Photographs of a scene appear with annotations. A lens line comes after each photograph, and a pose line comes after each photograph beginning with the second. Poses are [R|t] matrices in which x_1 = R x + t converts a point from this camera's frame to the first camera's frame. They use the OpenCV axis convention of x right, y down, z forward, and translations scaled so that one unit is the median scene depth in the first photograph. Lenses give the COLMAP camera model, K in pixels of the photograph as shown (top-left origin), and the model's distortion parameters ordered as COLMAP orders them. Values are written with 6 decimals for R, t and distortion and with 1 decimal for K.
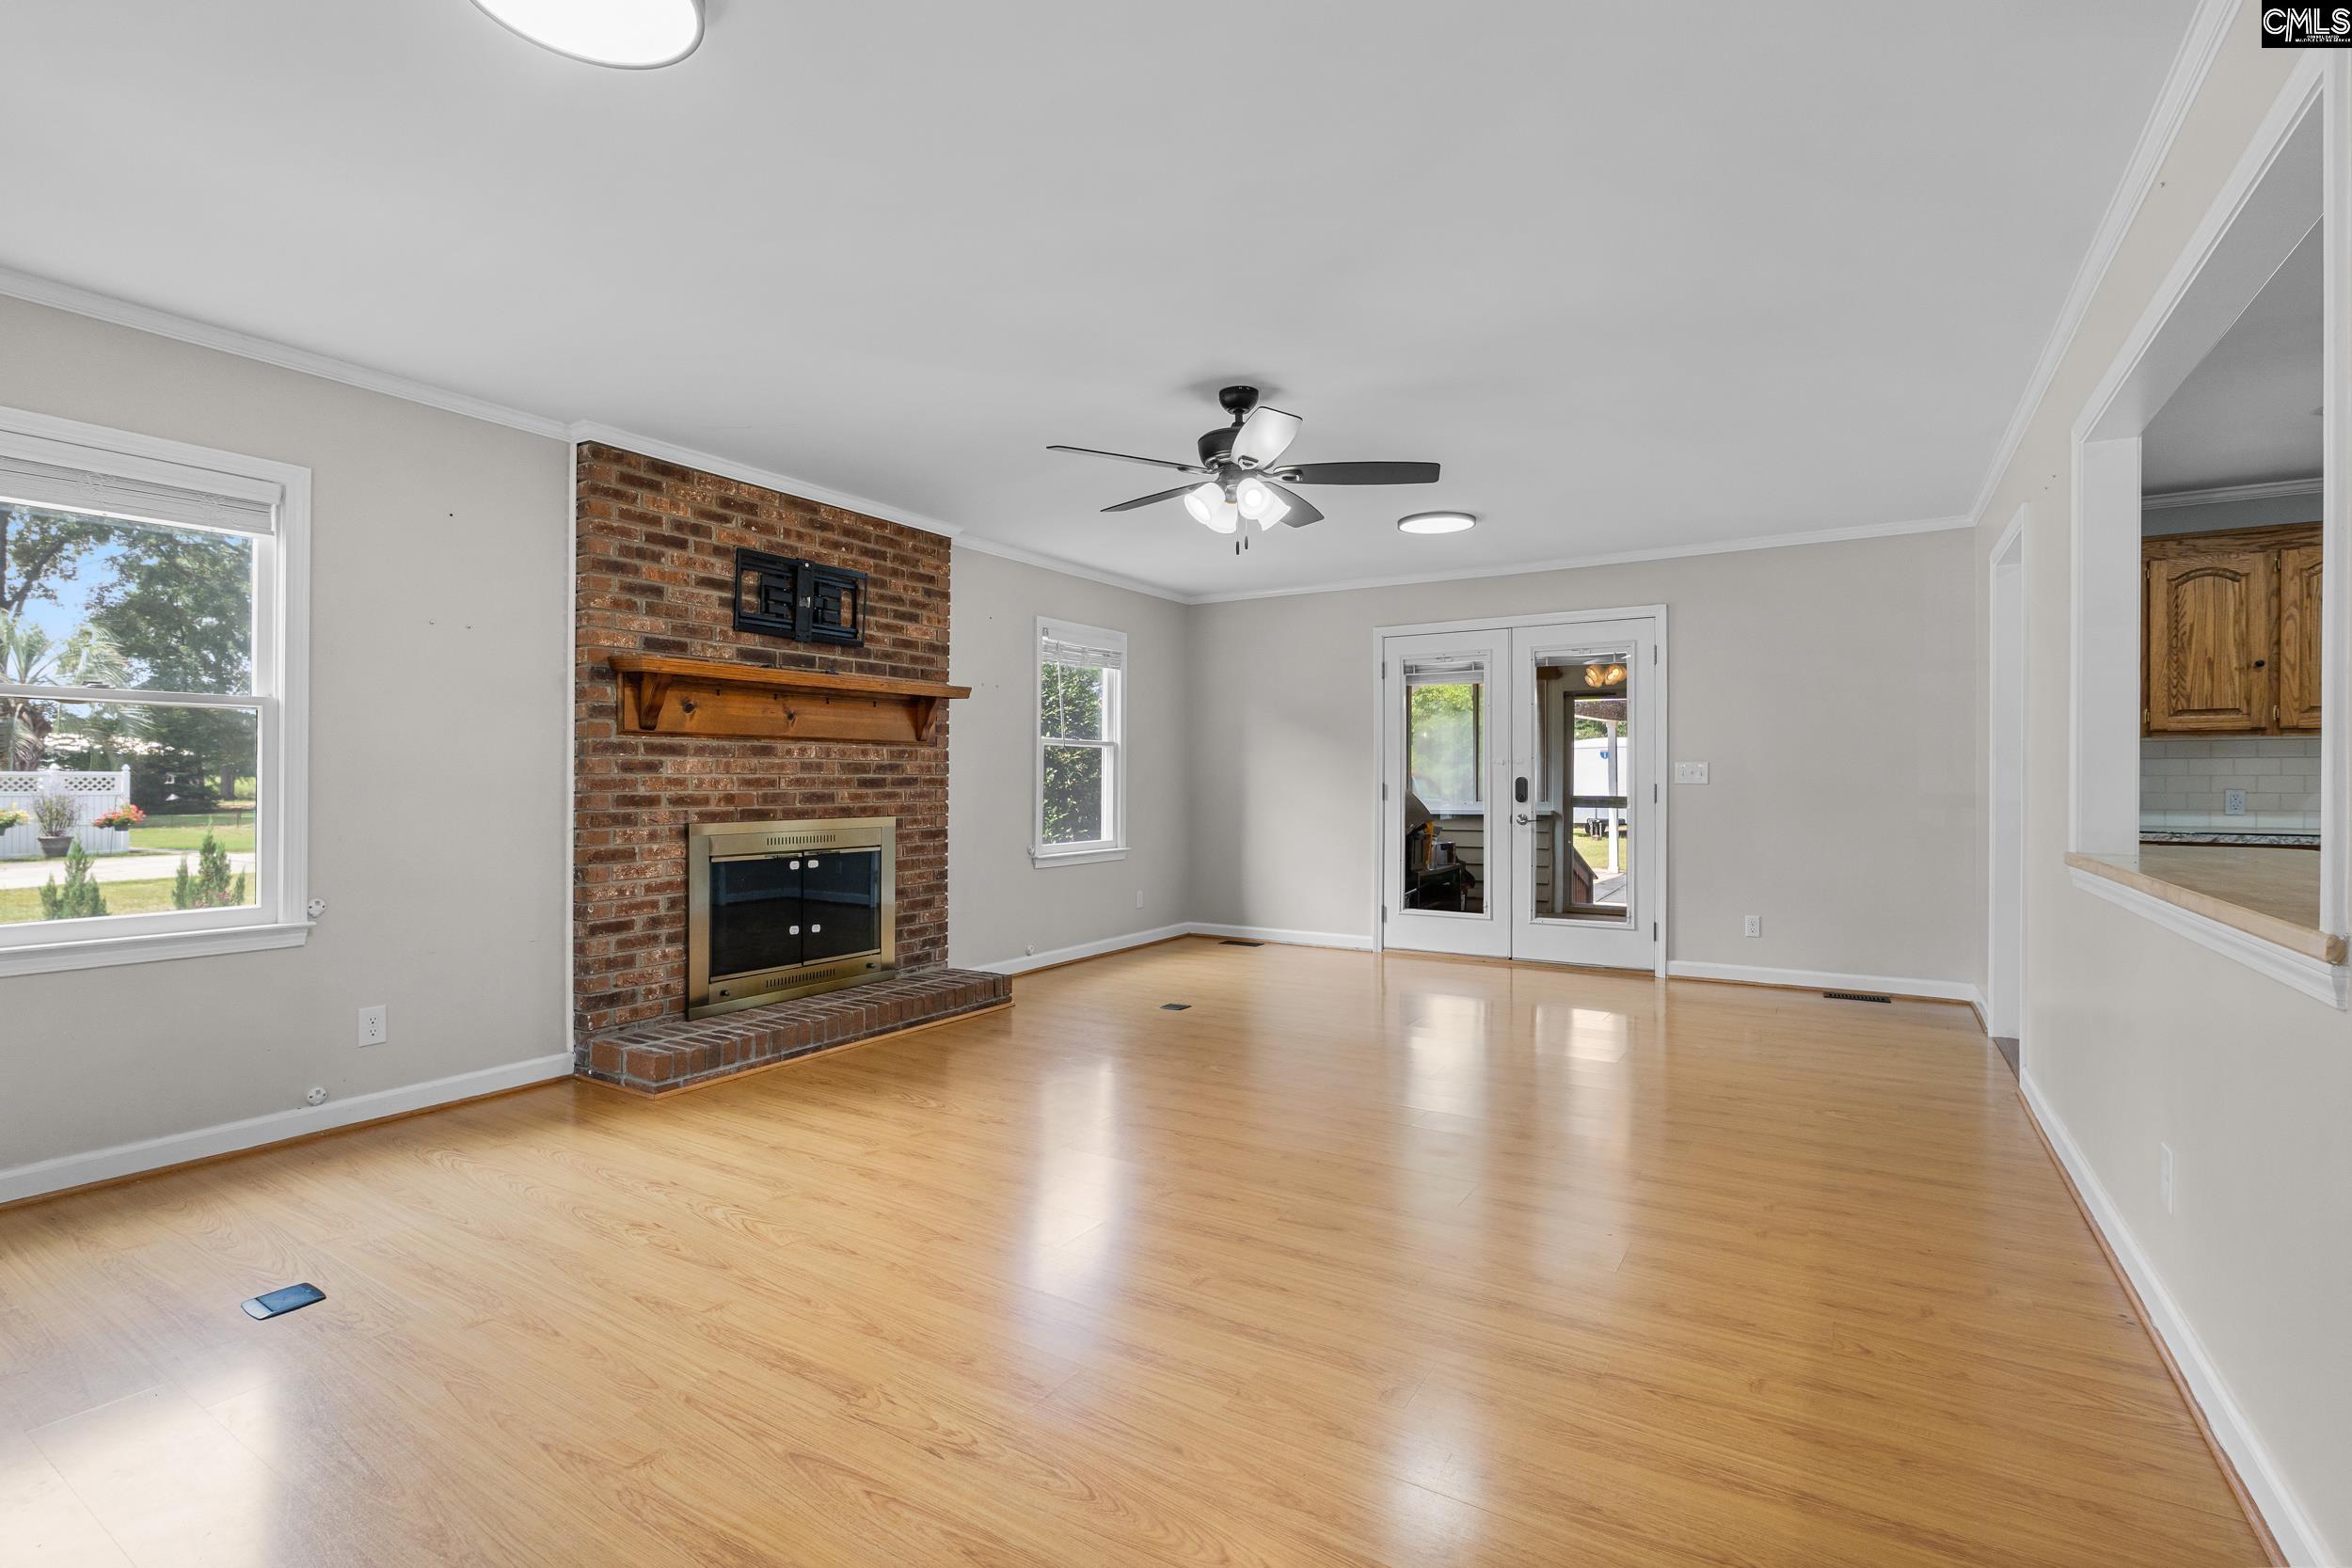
lens RADIAL K [[1095.6, 0, 1174.2], [0, 1095.6, 780.2], [0, 0, 1]] dist [-0.005486, -0.000554]
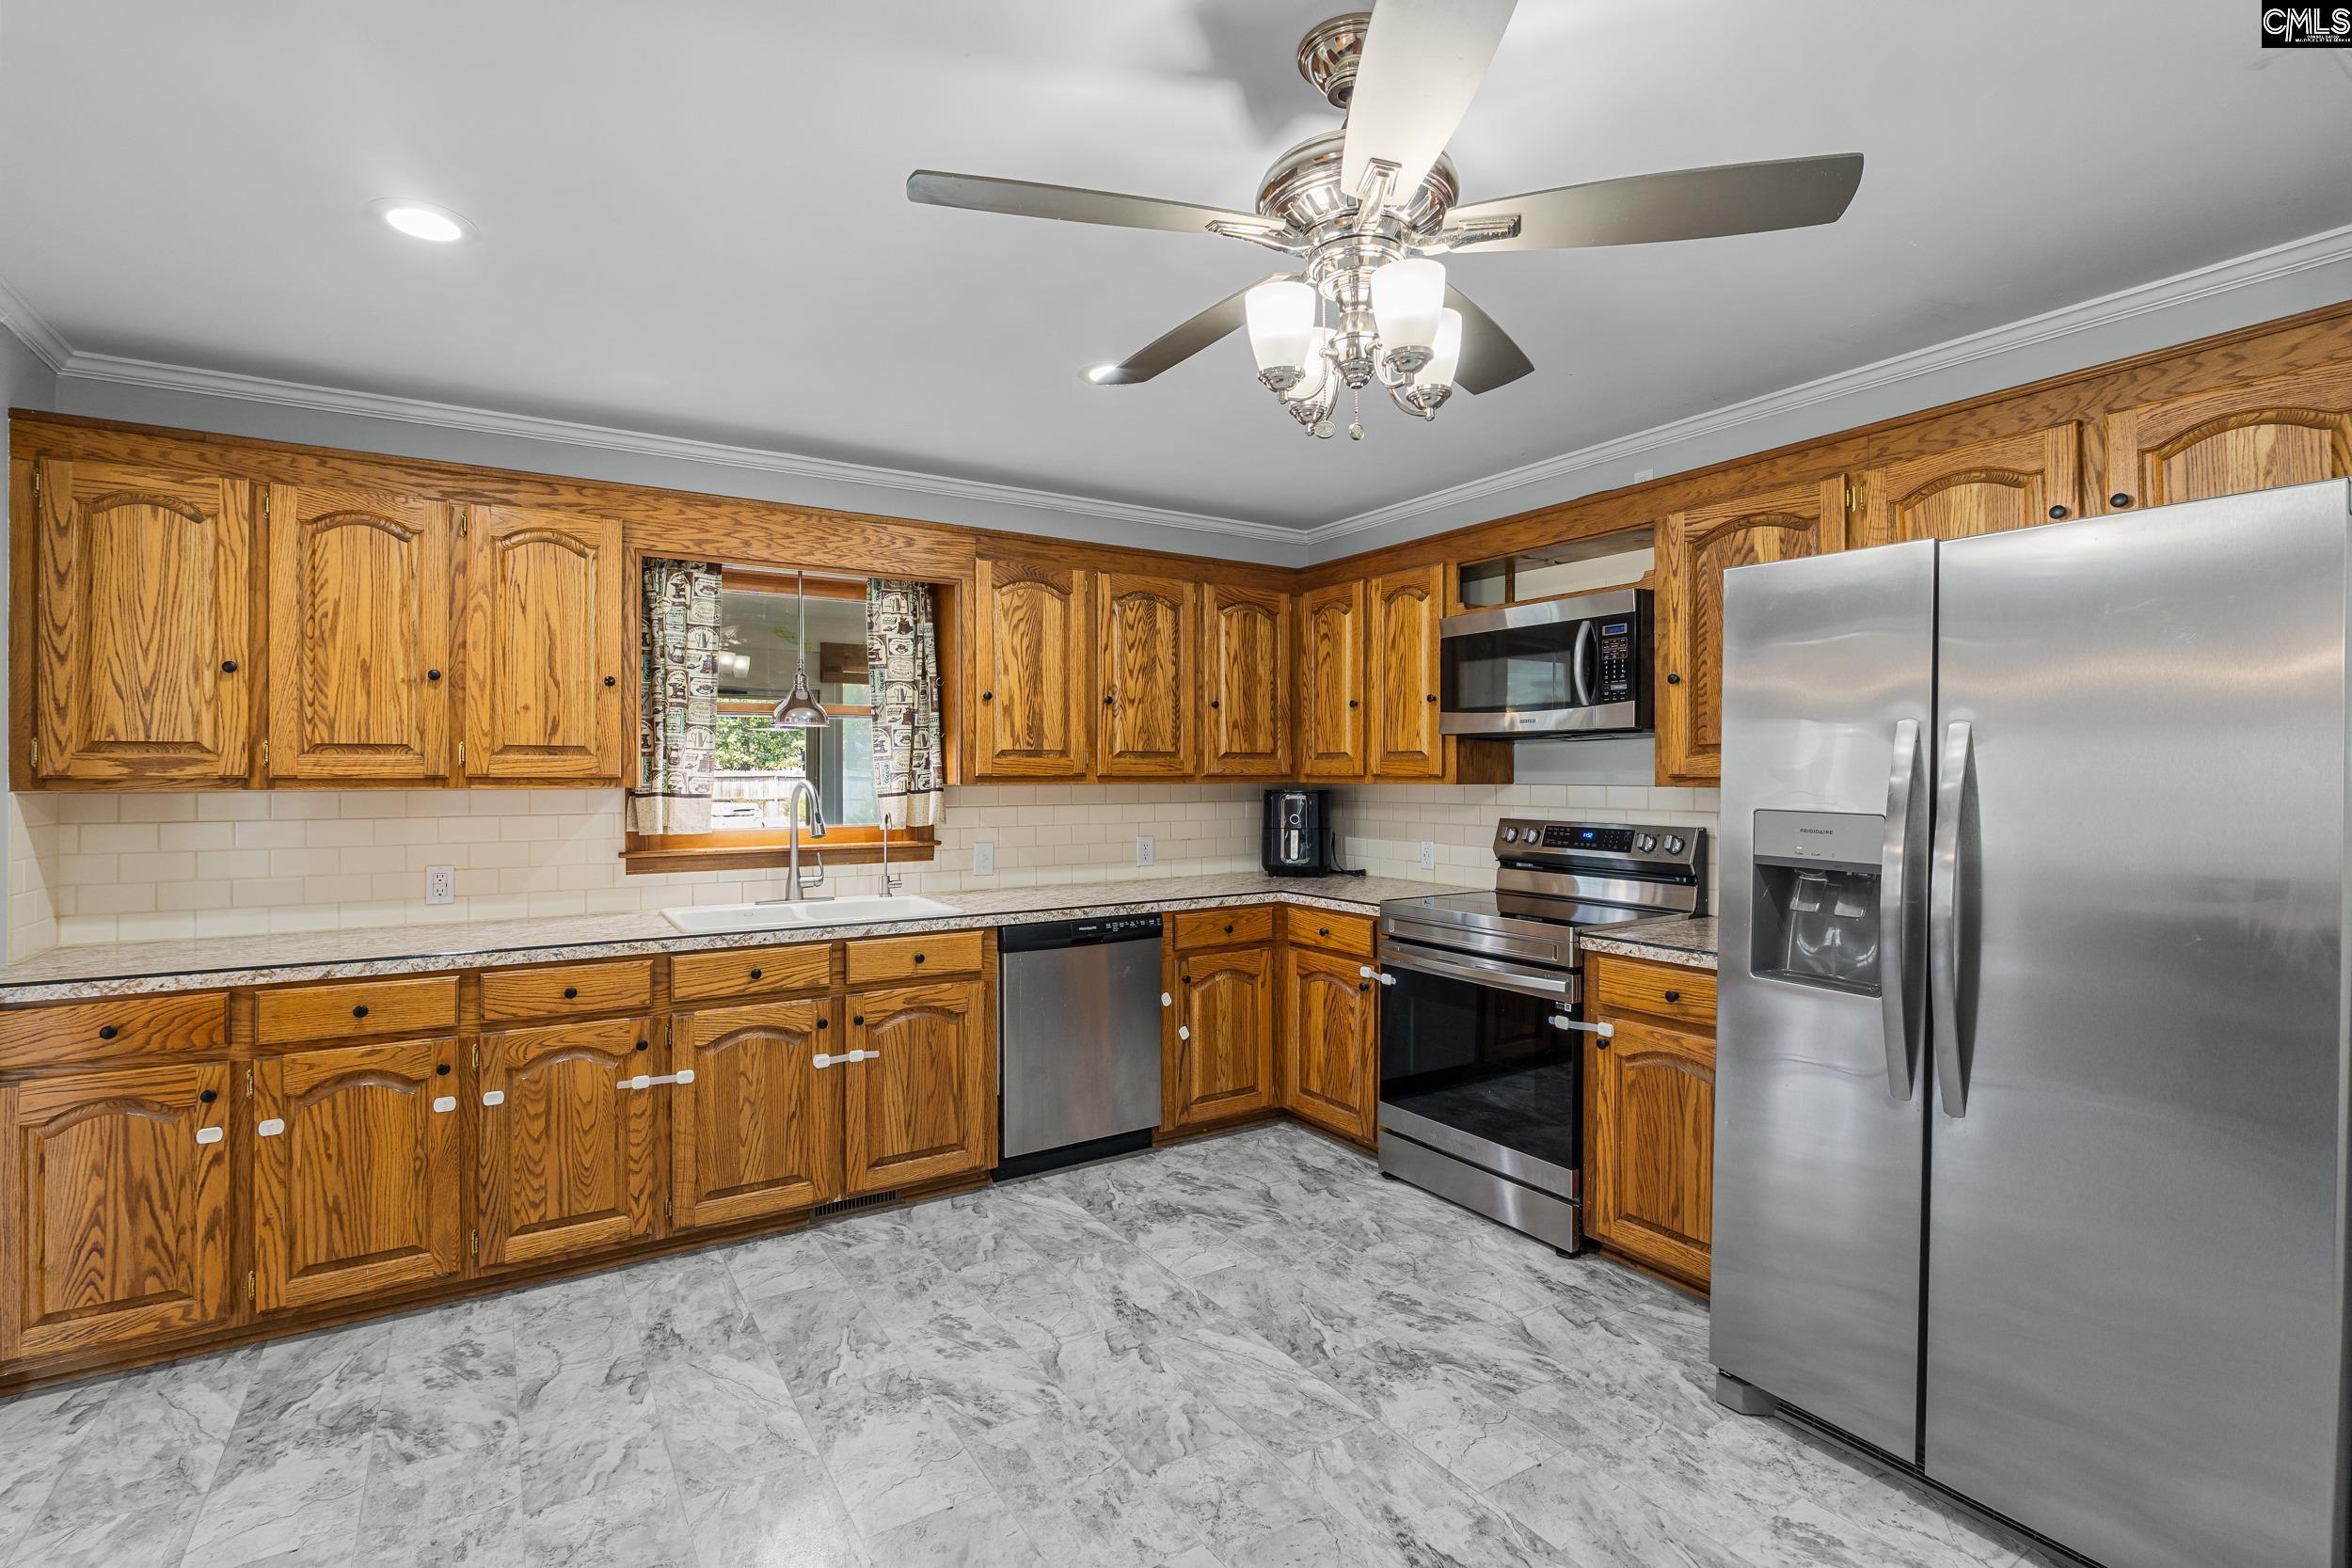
lens RADIAL K [[1095.6, 0, 1176.2], [0, 1095.6, 776.7], [0, 0, 1]] dist [-0.005486, -0.000554]
pose [[0.440737, -0.002743, 0.897632, 0.608153], [0.000468, 0.999996, 0.002826, -0.048901], [-0.897636, -0.000826, 0.440737, 0.328021]]
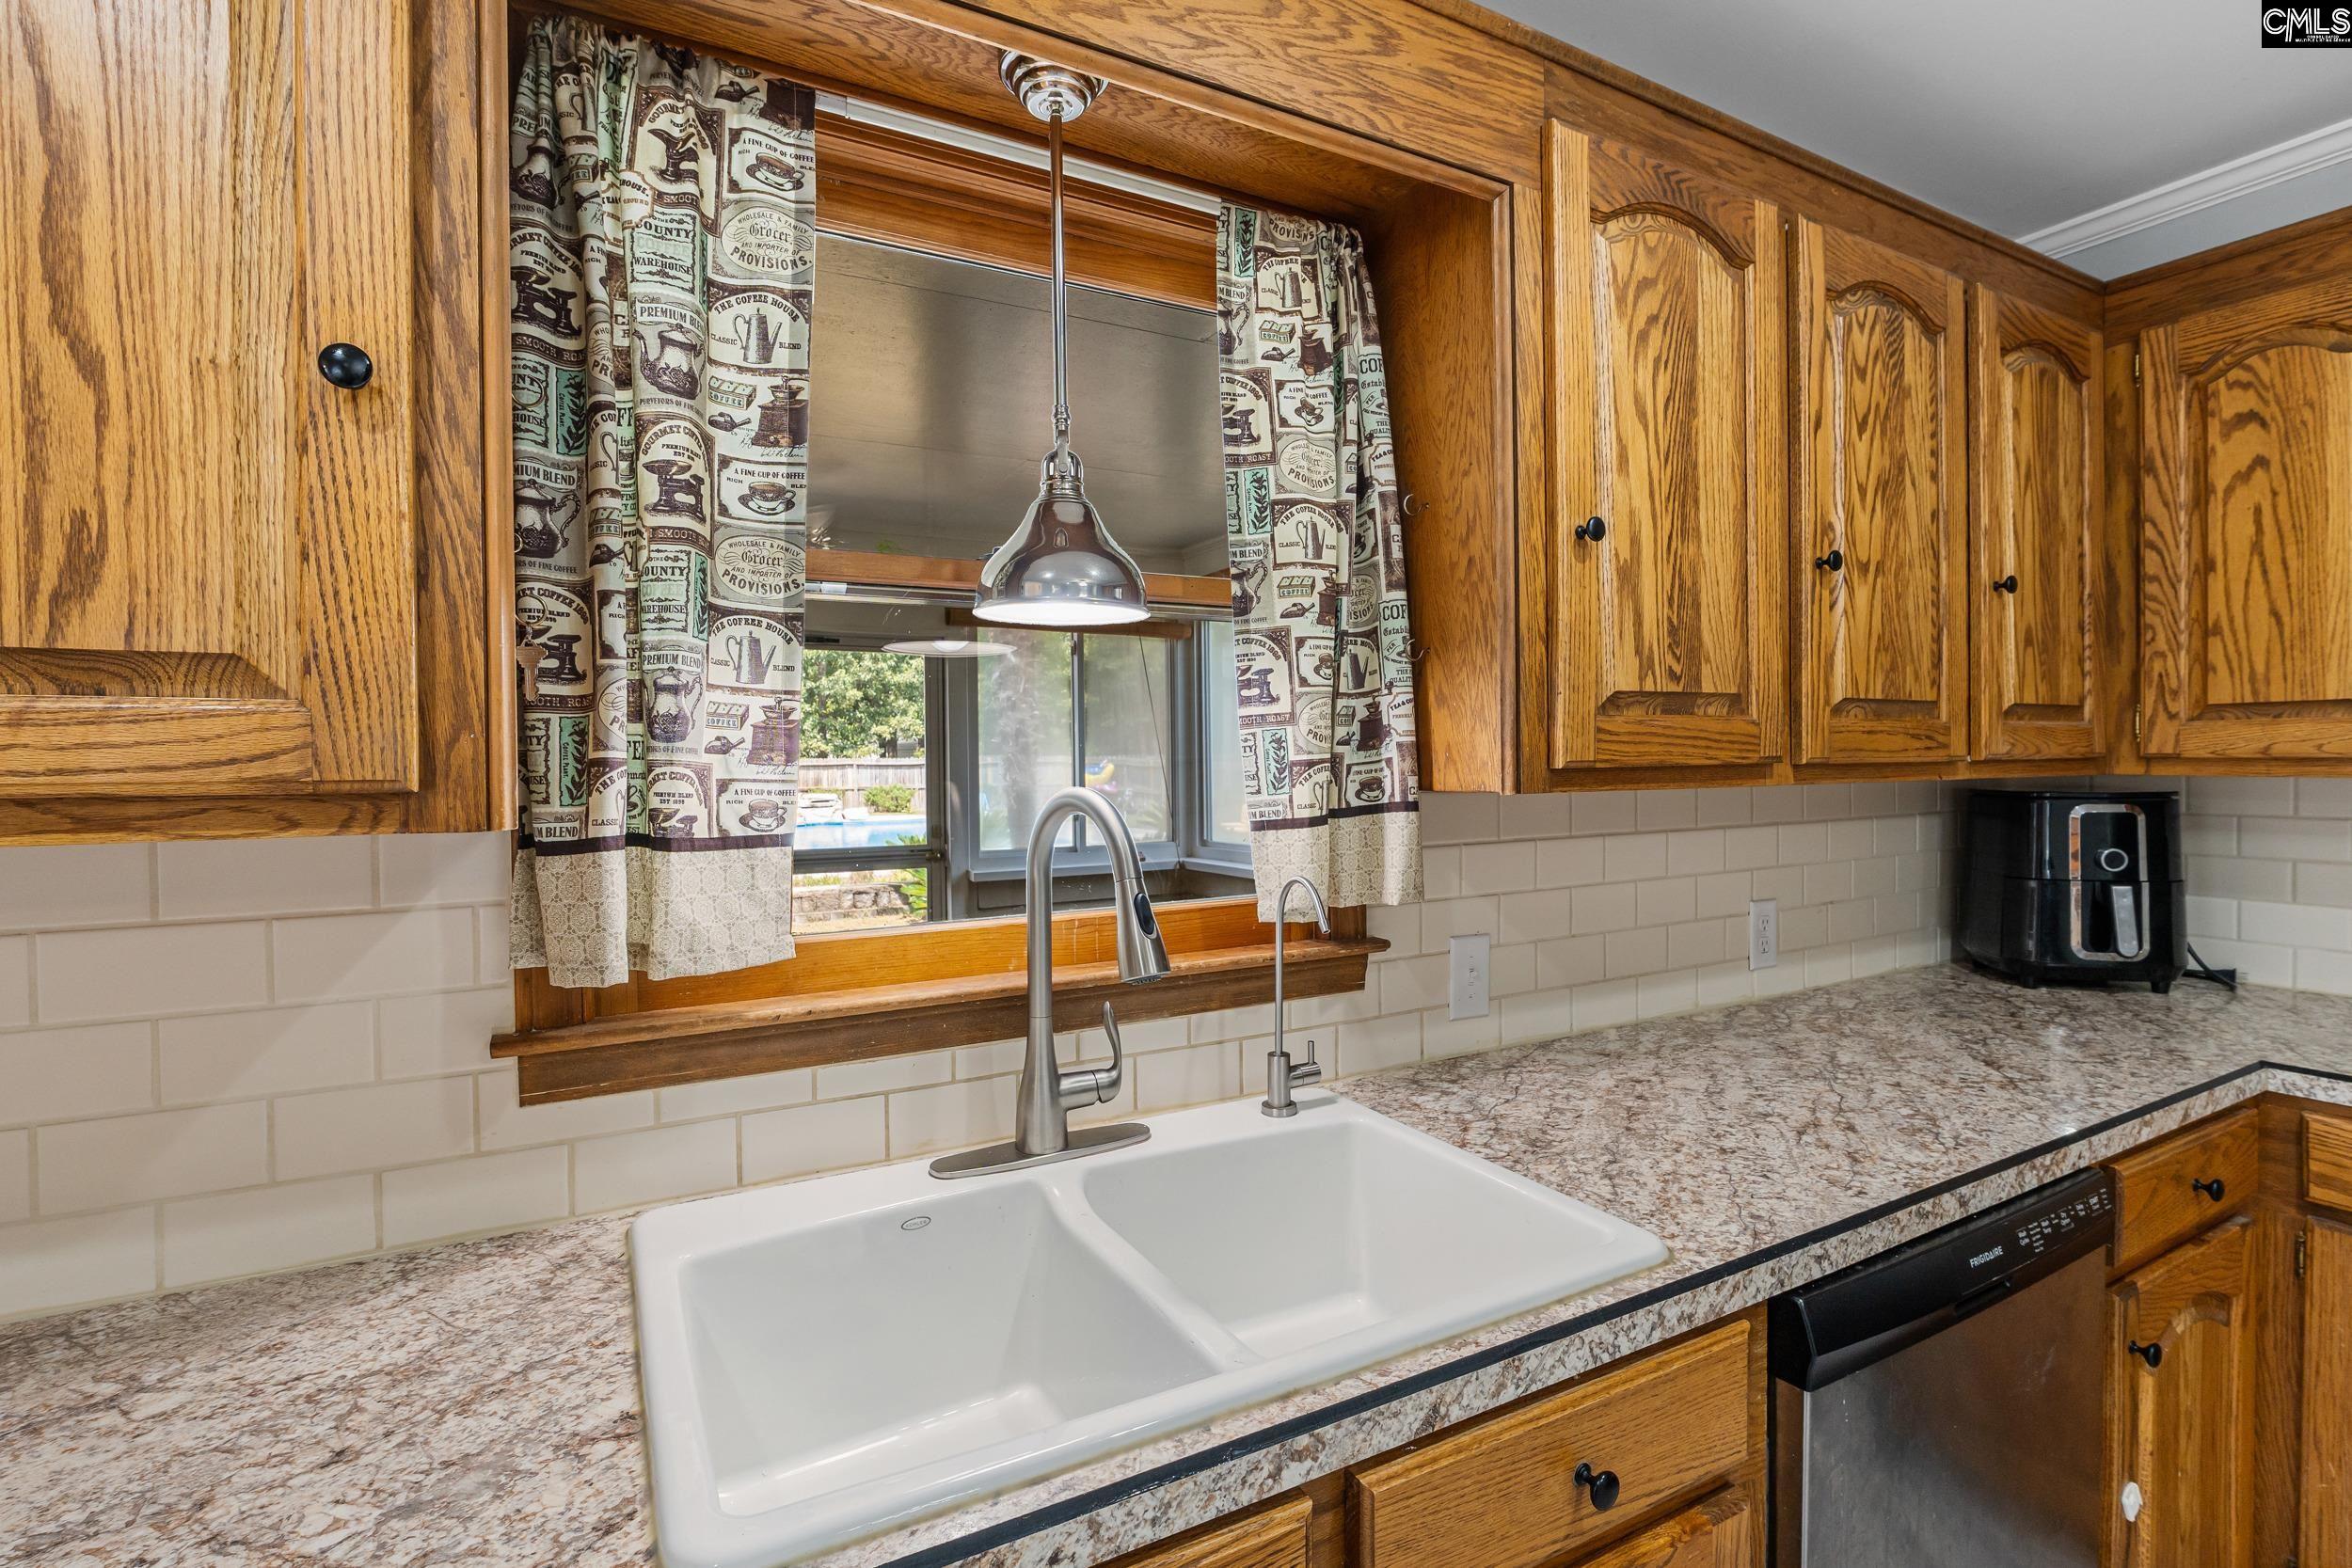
lens RADIAL K [[1095.6, 0, 1177.5], [0, 1095.6, 779.5], [0, 0, 1]] dist [-0.005486, -0.000554]
pose [[0.494539, -0.020791, 0.868907, 0.968330], [0.008999, 0.999783, 0.018801, -0.050378], [-0.869109, -0.001479, 0.494618, 0.745223]]
